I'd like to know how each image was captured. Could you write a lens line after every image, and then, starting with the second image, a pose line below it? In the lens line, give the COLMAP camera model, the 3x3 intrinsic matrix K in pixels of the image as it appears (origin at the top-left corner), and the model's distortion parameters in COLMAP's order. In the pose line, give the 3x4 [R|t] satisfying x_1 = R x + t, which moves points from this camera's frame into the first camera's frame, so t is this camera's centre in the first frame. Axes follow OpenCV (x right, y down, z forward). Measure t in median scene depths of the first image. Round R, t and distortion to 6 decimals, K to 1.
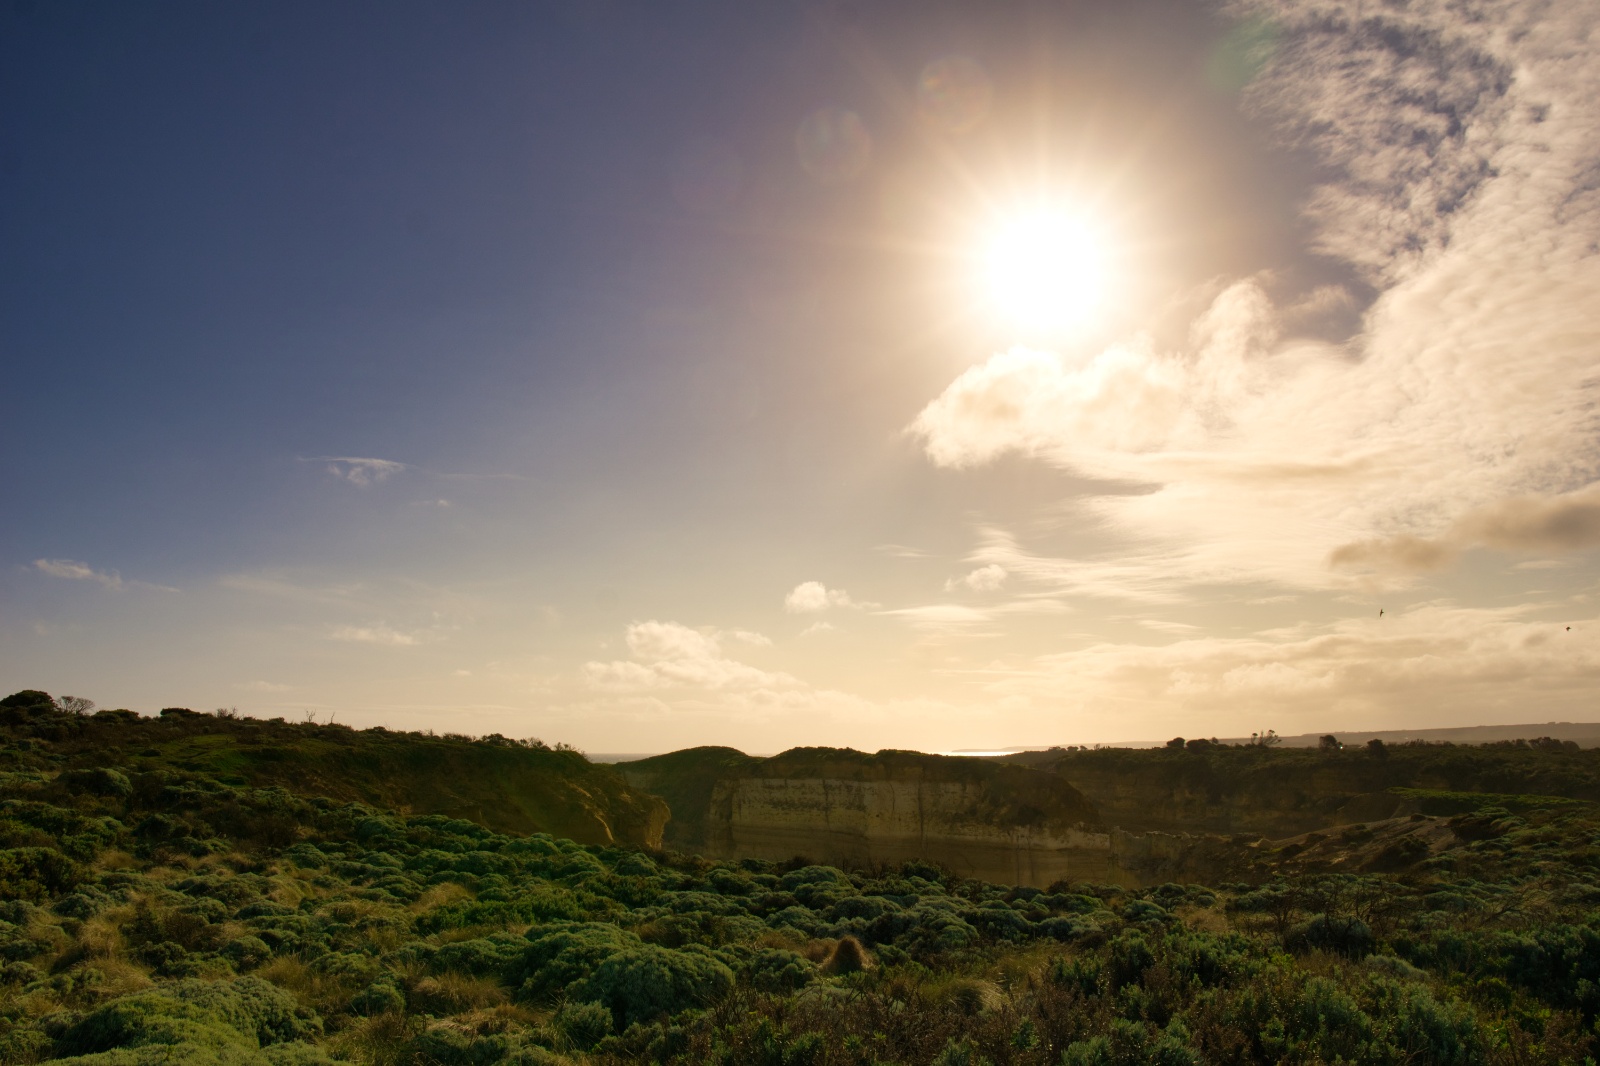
lens RADIAL K [[1120.4, 0, 802.2], [0, 1120.4, 528.9], [0, 0, 1]] dist [-0.112204, 0.073170]
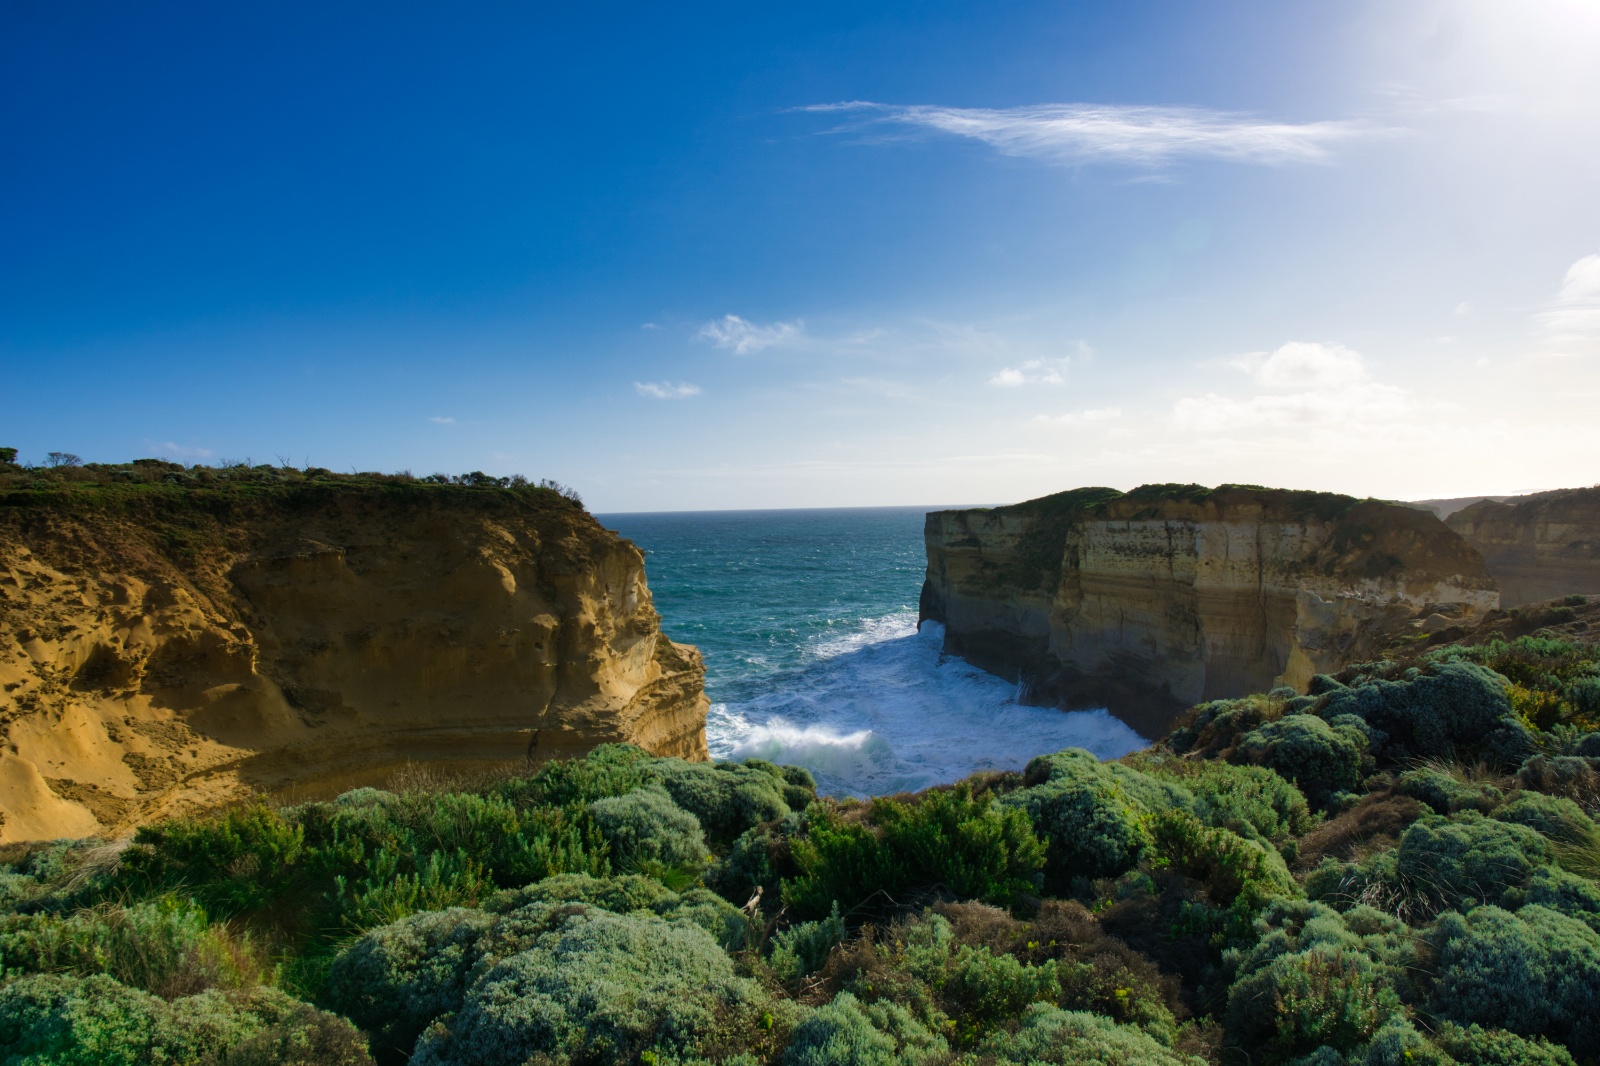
lens RADIAL K [[1120.4, 0, 802.2], [0, 1120.4, 528.9], [0, 0, 1]] dist [-0.112204, 0.073170]
pose [[0.900253, -0.007602, -0.435300, 0.138735], [0.103861, 0.974729, 0.197776, 0.034255], [0.422797, -0.223259, 0.878293, 0.137029]]
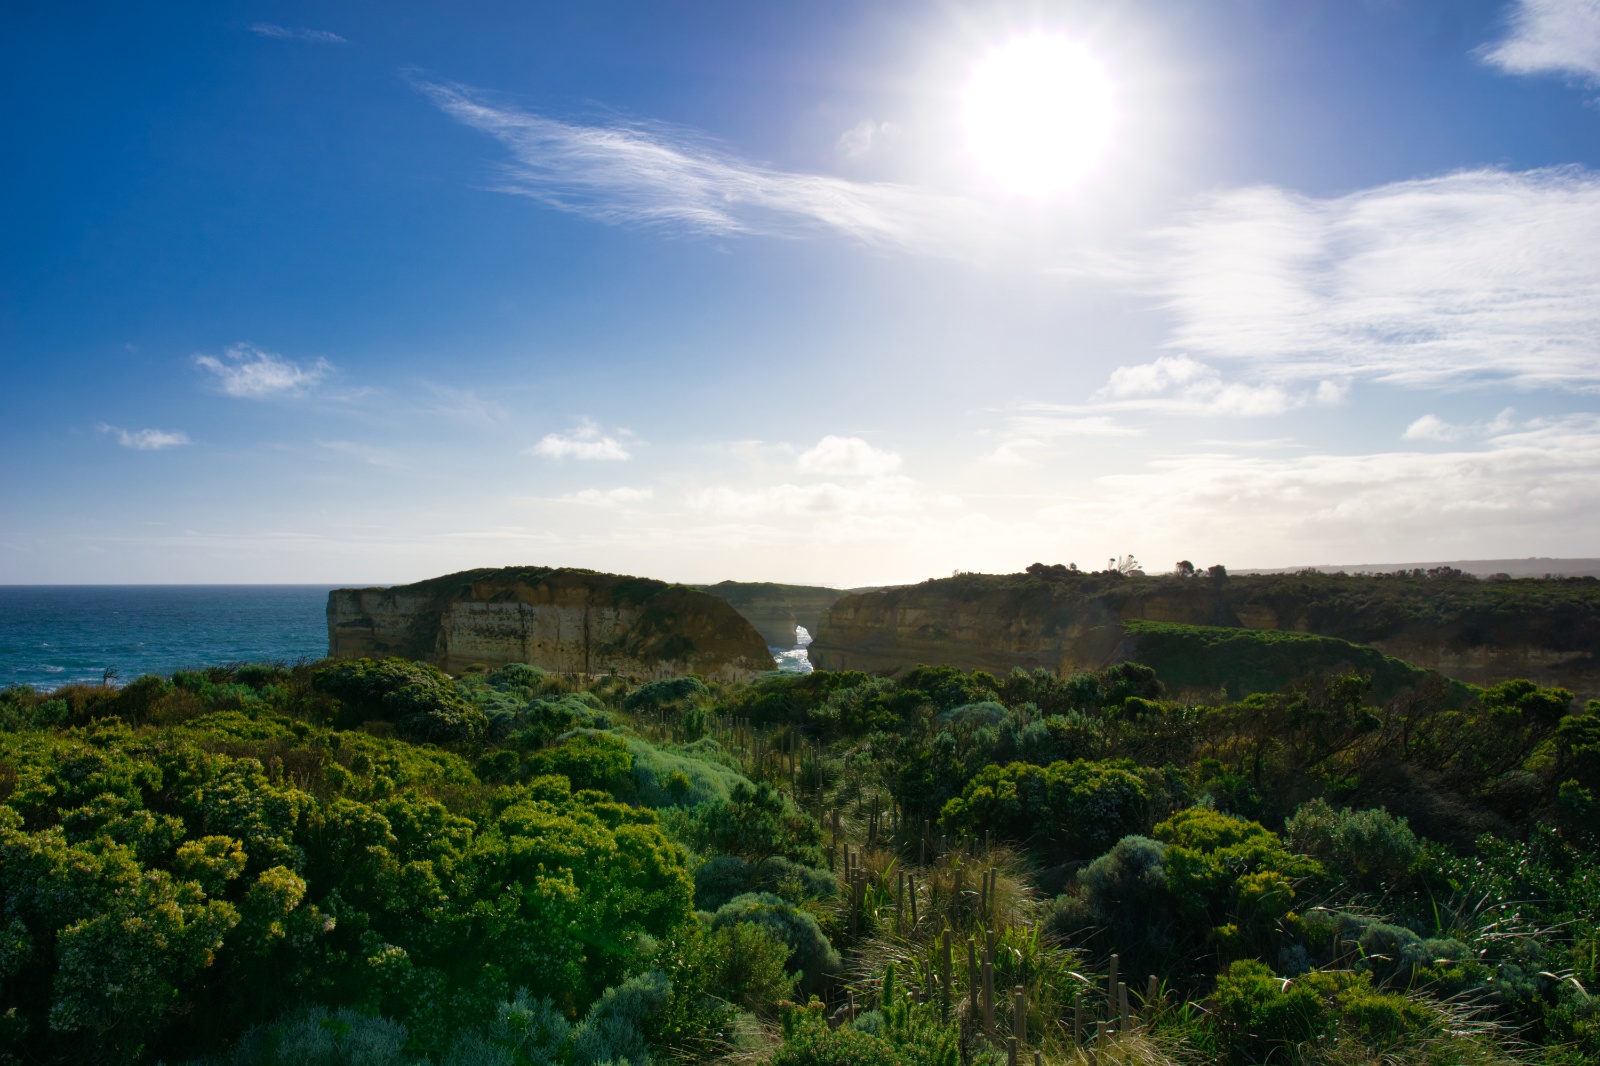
lens RADIAL K [[1120.4, 0, 802.2], [0, 1120.4, 528.9], [0, 0, 1]] dist [-0.112204, 0.073170]
pose [[0.999995, 0.000279, 0.003029, 0.236365], [-0.000730, 0.988674, 0.150078, 0.039542], [-0.002953, -0.150079, 0.988670, 0.161466]]
